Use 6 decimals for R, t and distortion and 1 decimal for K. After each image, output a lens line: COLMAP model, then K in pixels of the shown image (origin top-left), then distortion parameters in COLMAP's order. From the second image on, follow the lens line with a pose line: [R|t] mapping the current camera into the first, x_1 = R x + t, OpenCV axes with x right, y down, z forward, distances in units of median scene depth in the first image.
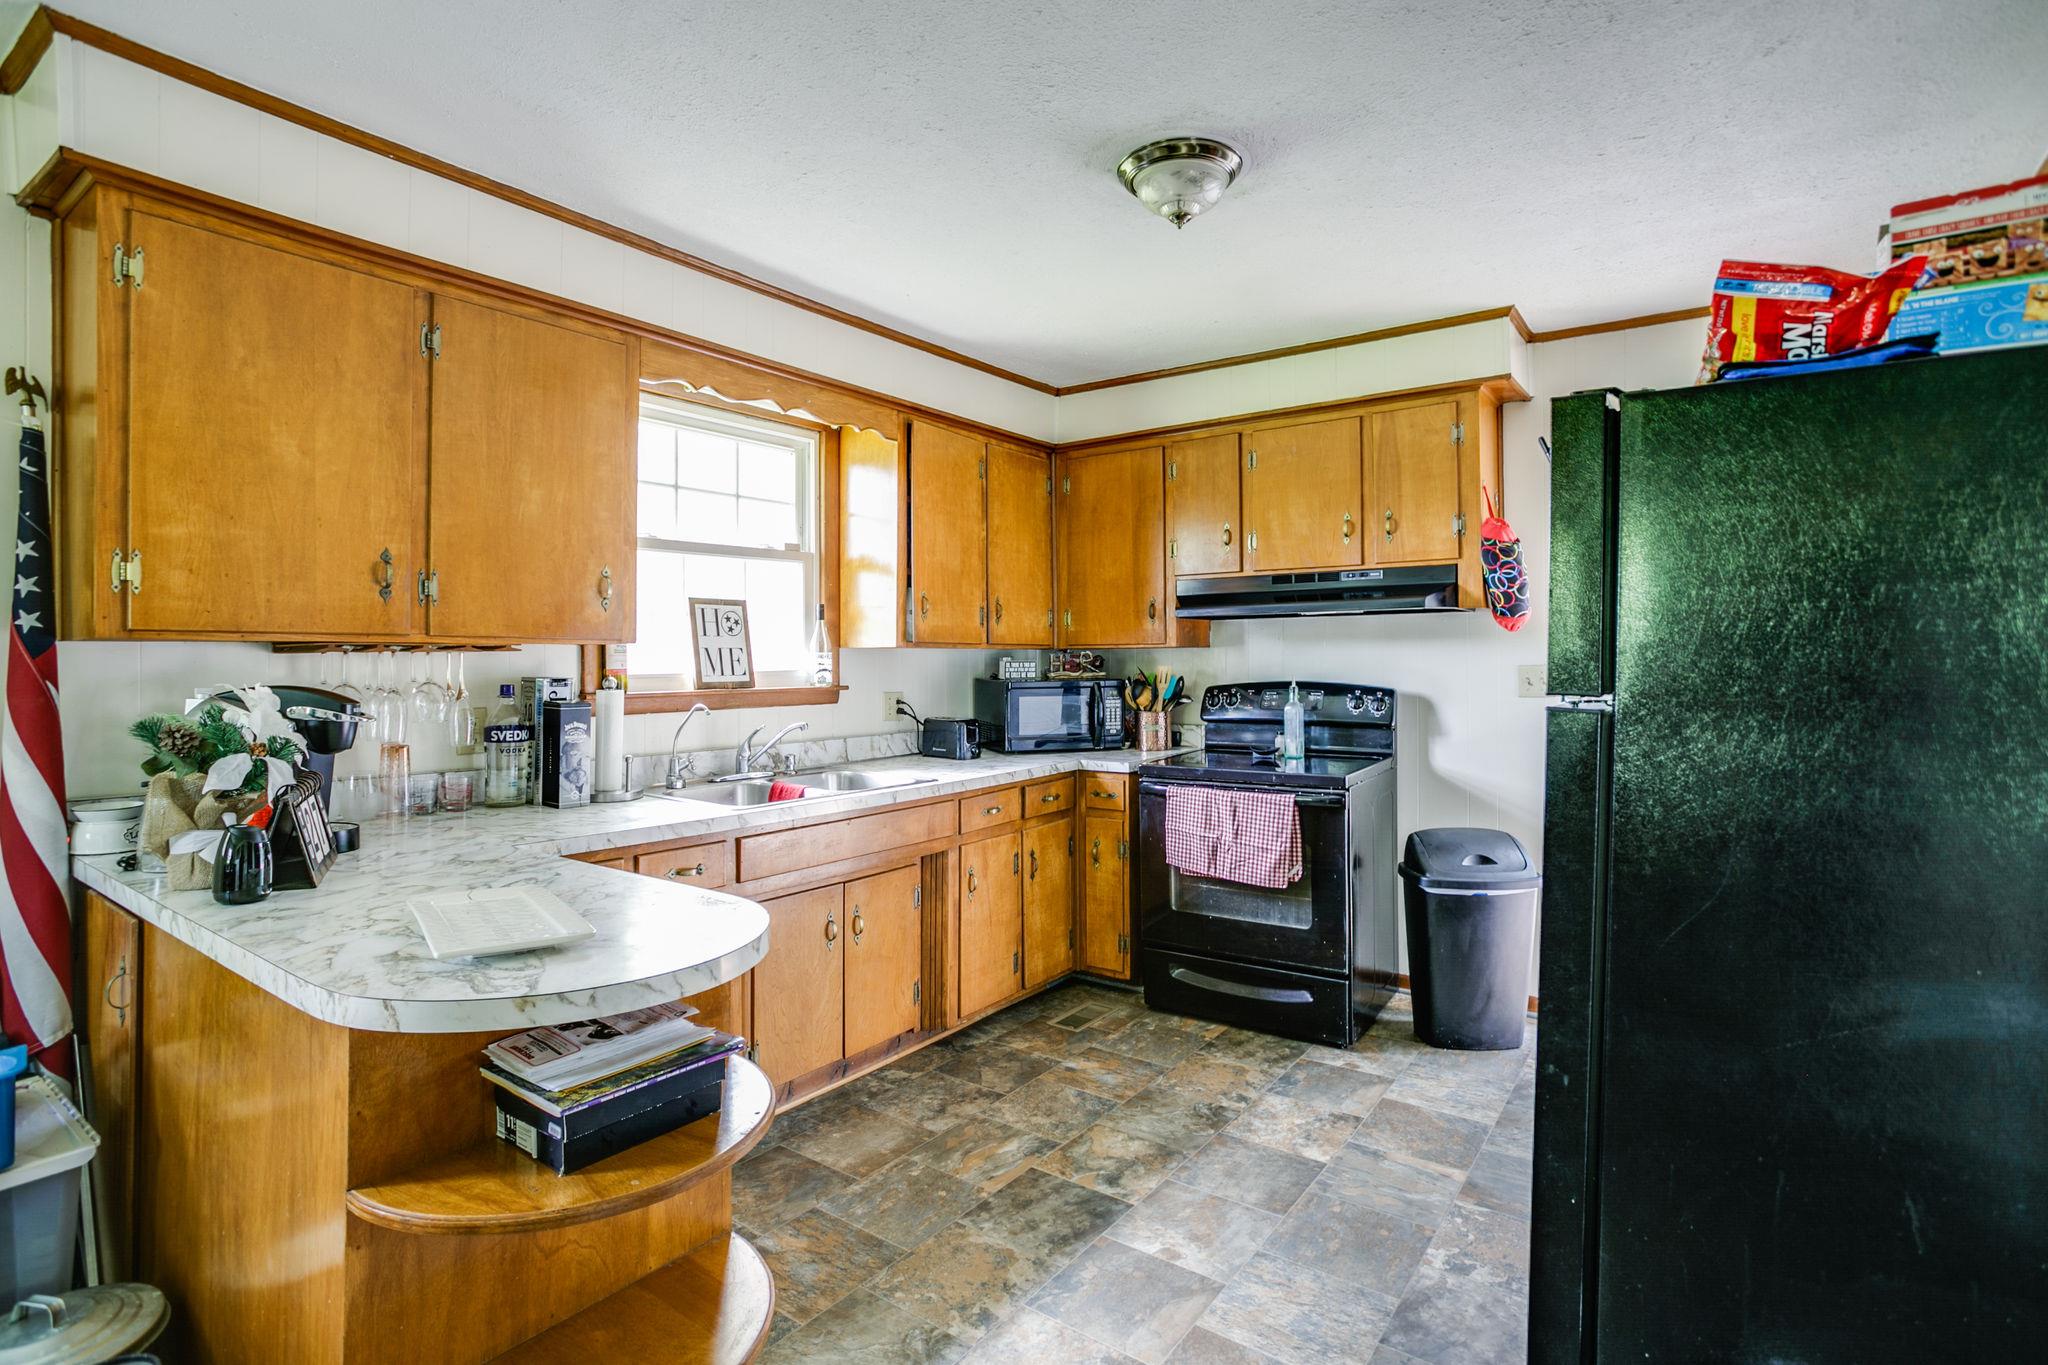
lens RADIAL K [[996.8, 0, 960.2], [0, 996.8, 667.3], [0, 0, 1]] dist [-0.048135, 0.014459]
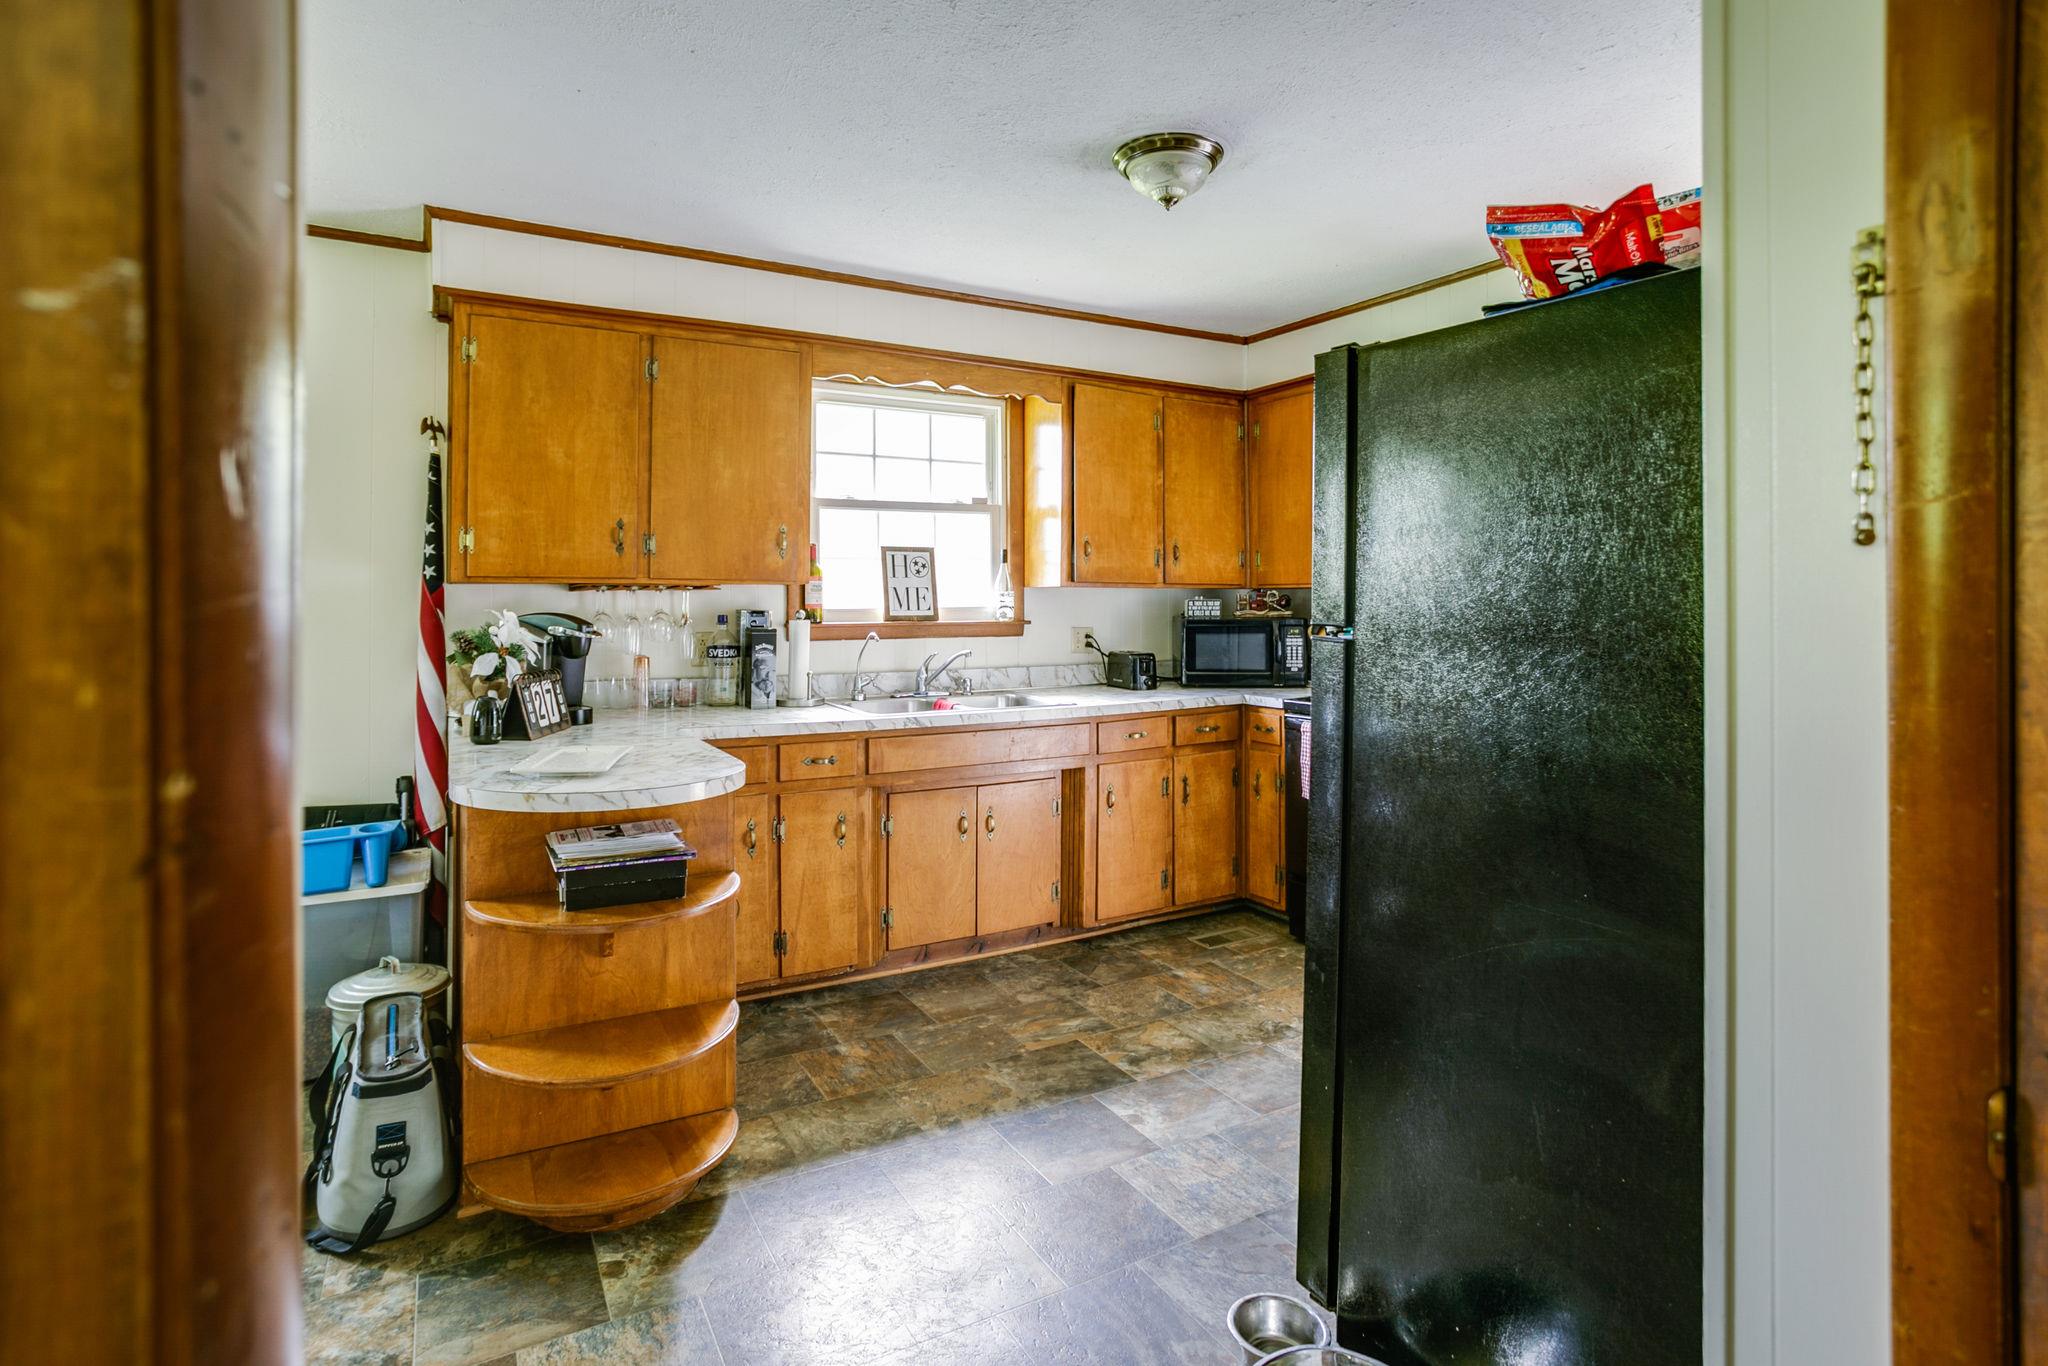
lens RADIAL K [[996.8, 0, 945.7], [0, 996.8, 604.0], [0, 0, 1]] dist [-0.048135, 0.014459]
pose [[0.908365, 0.003946, -0.418161, 0.388295], [-0.006043, 0.999975, -0.003692, 0.005722], [0.418136, 0.005880, 0.908366, -0.103530]]
